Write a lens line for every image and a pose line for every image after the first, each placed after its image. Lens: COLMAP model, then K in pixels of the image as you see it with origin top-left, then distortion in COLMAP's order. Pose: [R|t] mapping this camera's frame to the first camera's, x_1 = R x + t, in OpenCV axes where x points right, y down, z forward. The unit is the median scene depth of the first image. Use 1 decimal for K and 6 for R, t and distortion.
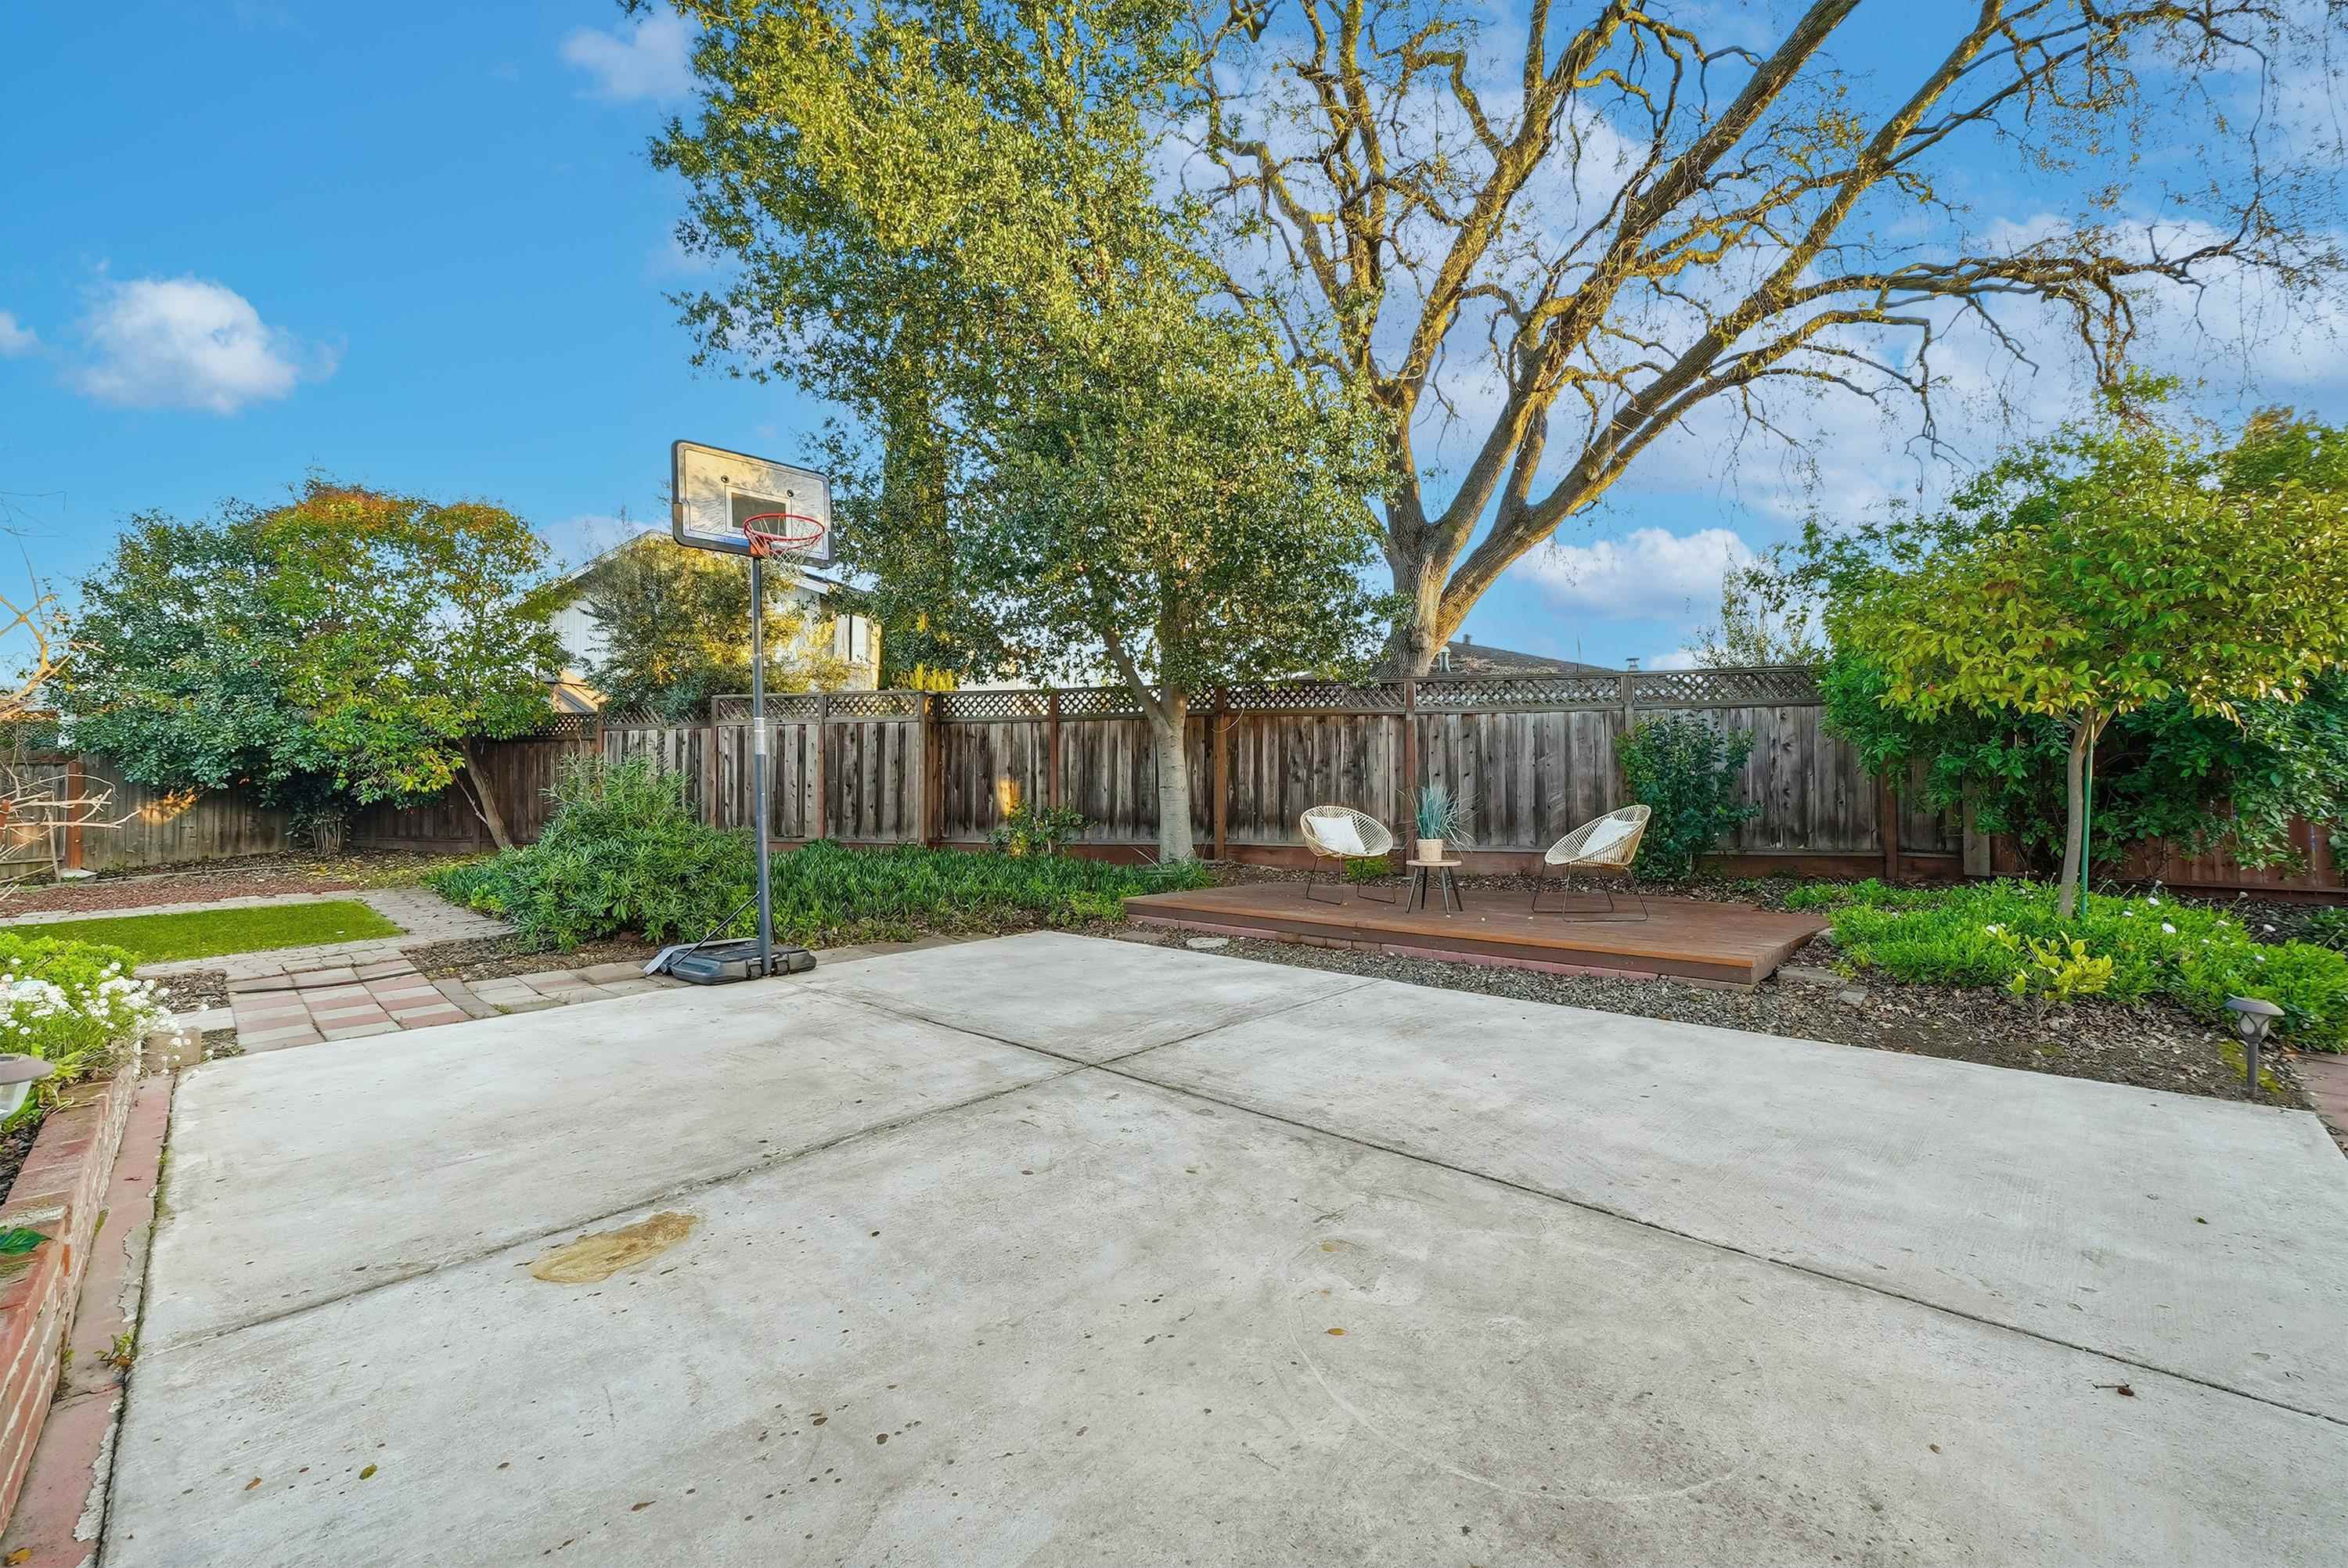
lens RADIAL K [[926.8, 0, 1193.7], [0, 926.8, 774.4], [0, 0, 1]] dist [-0.007562, 0.002772]
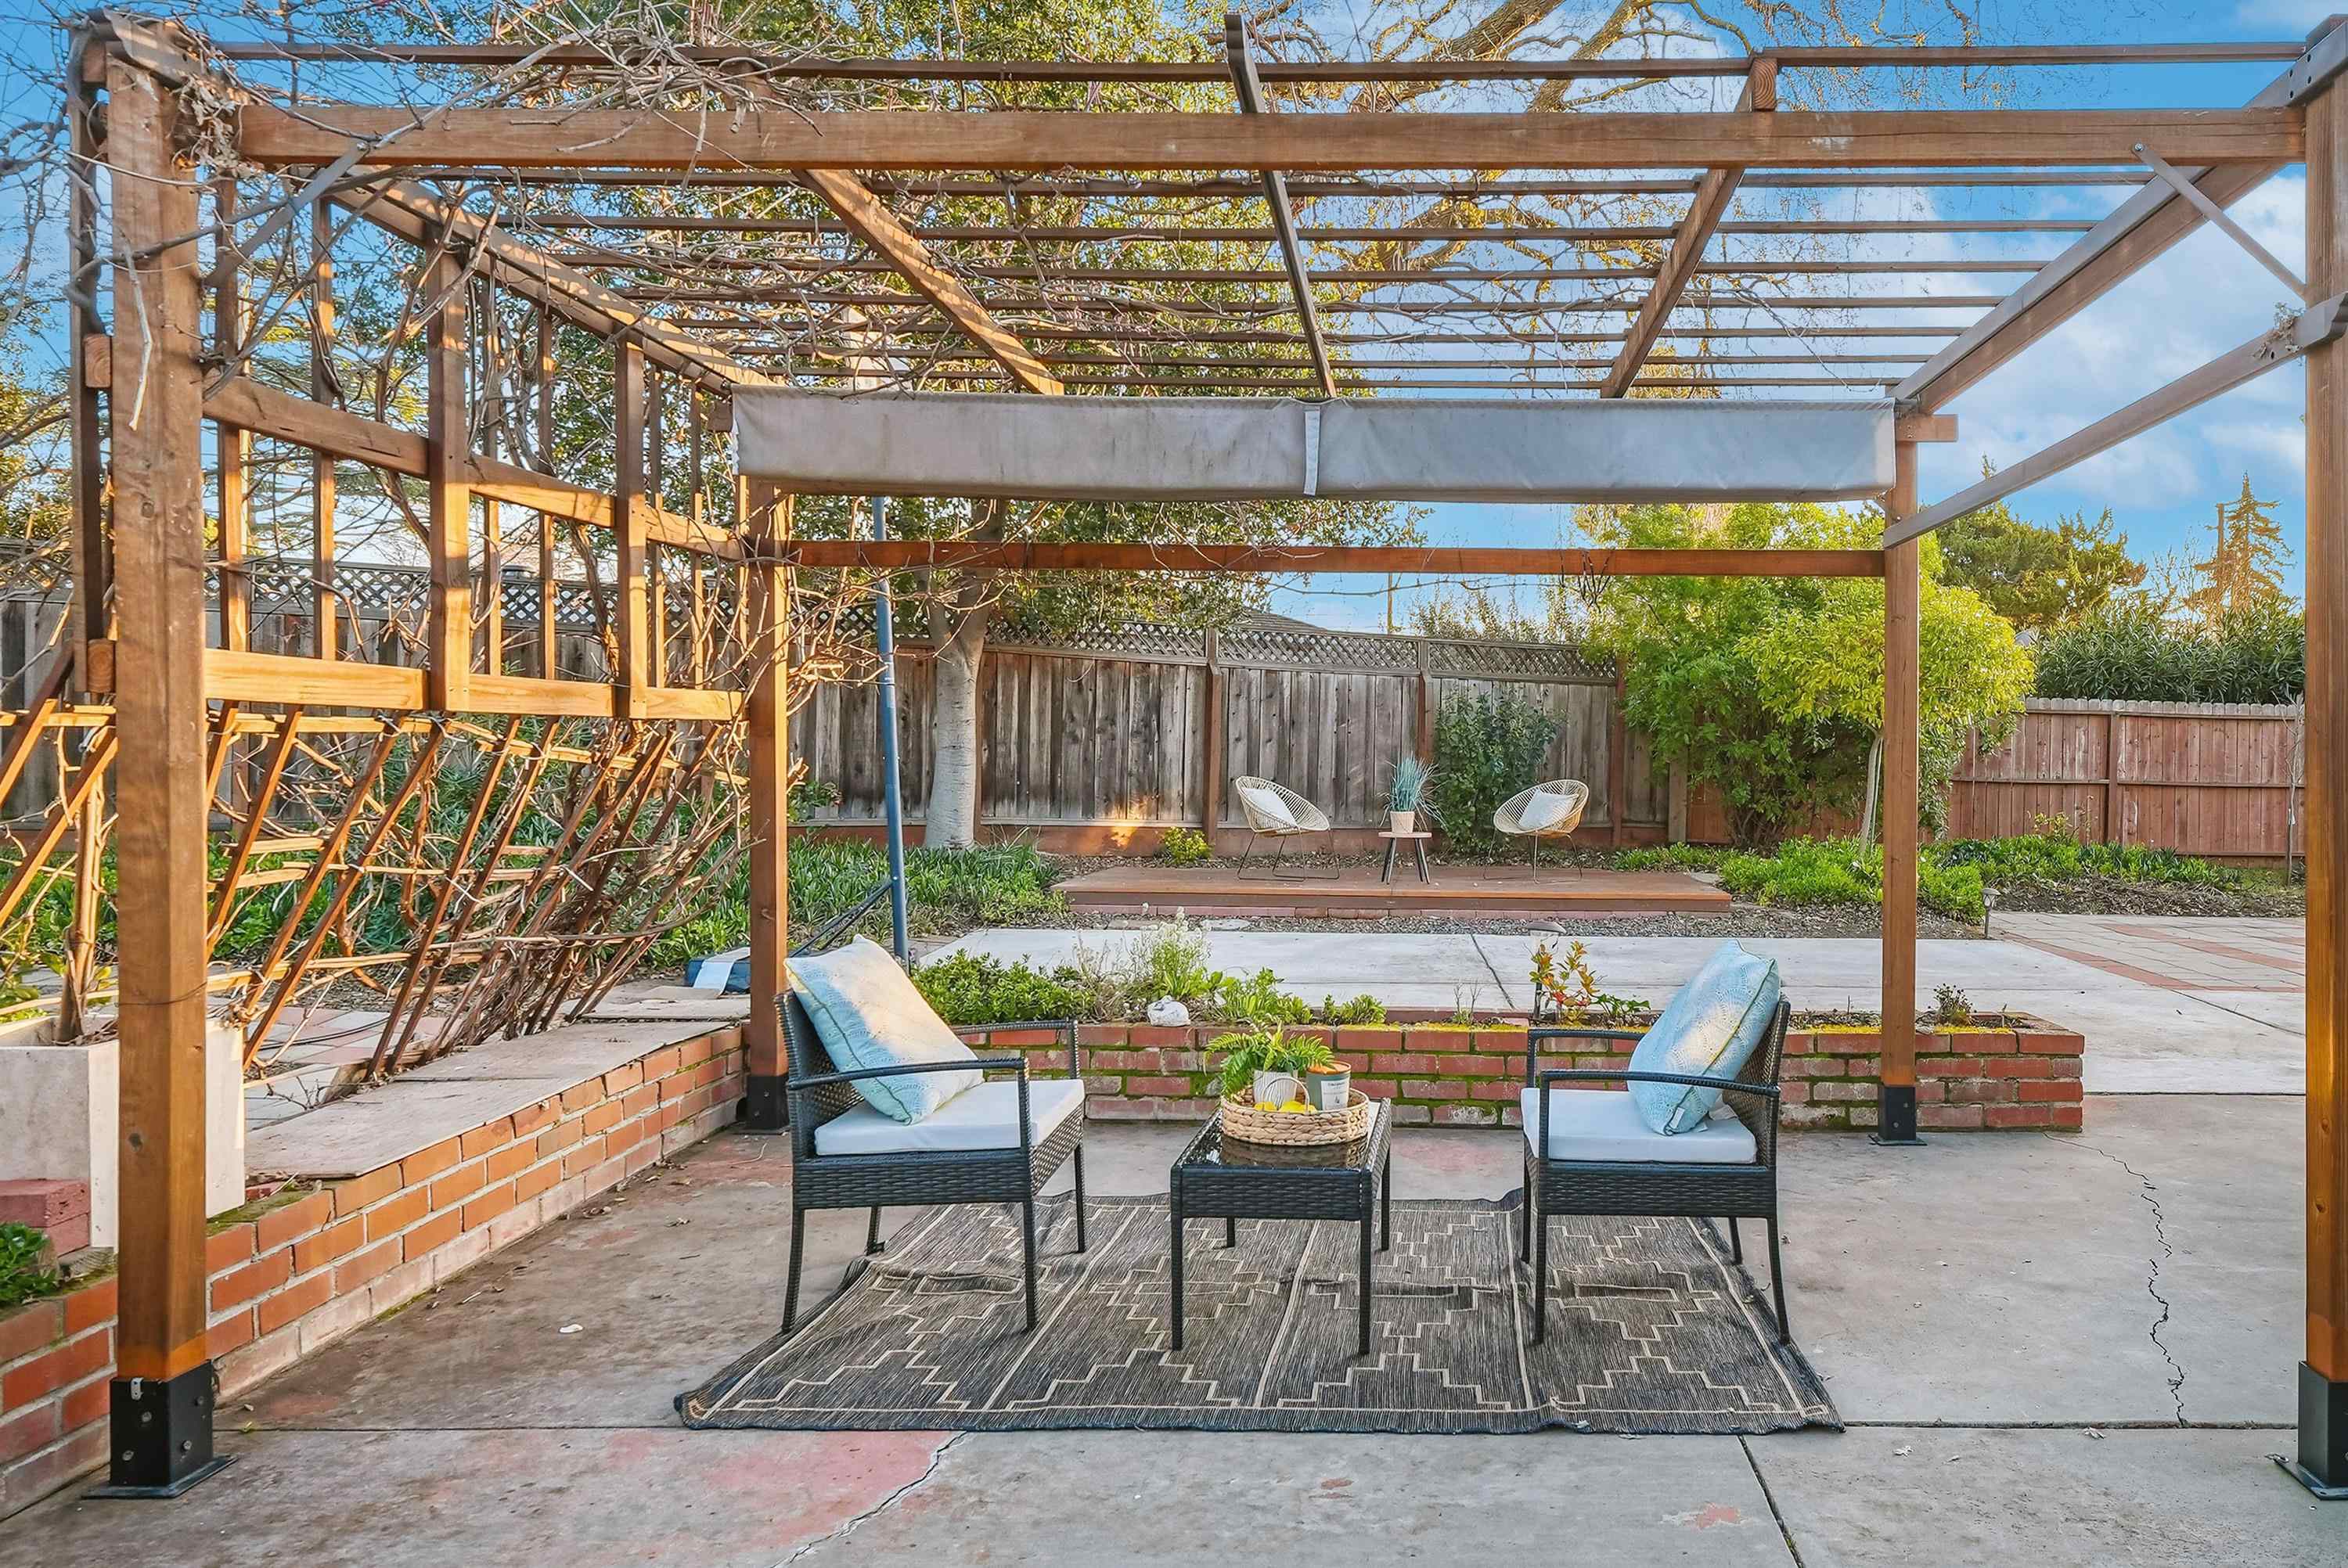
lens RADIAL K [[1652.3, 0, 1381.2], [0, 1652.3, 782.6], [0, 0, 1]] dist [0.001241, 0.000911]
pose [[0.731599, 0.007918, 0.681690, -0.658047], [-0.035102, 0.999044, 0.026068, -0.004101], [-0.680831, -0.043000, 0.731177, -0.195231]]
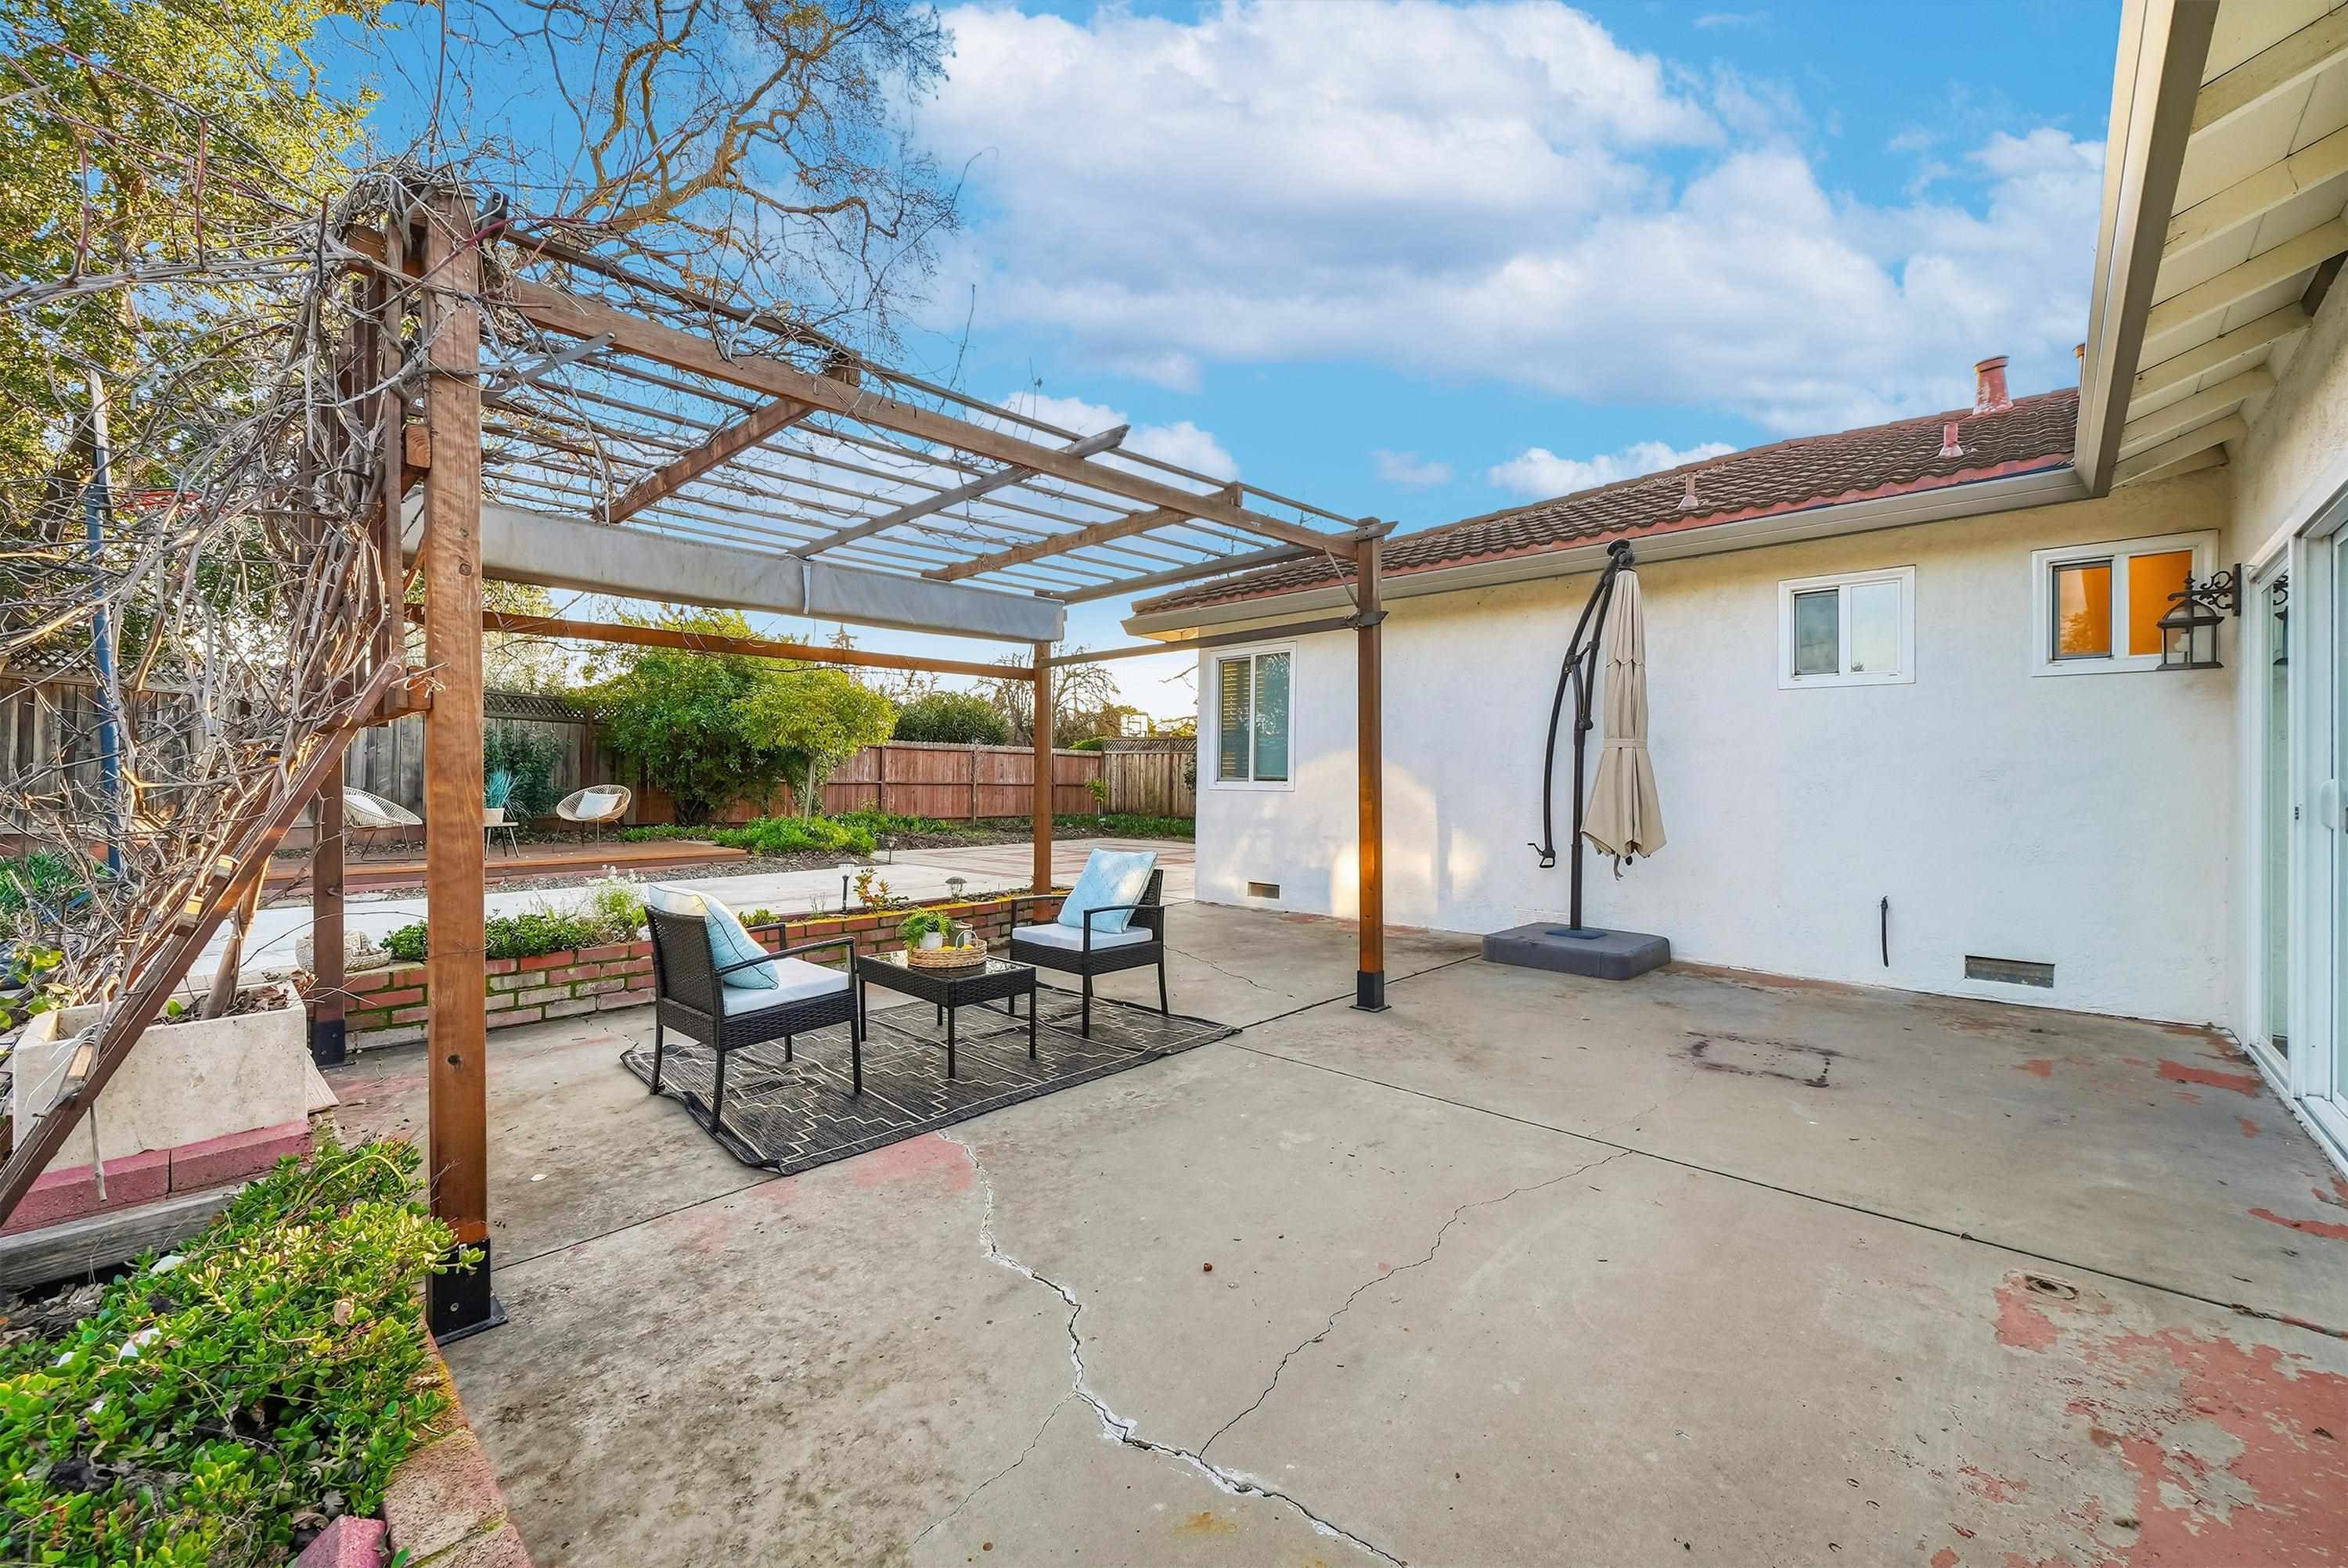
lens RADIAL K [[953.5, 0, 1158.9], [0, 953.5, 782.1], [0, 0, 1]] dist [-0.003251, -0.000076]
pose [[0.008780, 0.005068, 0.999949, -0.804141], [-0.026628, 0.999634, -0.004832, 0.007024], [-0.999607, -0.026584, 0.008912, -0.025347]]
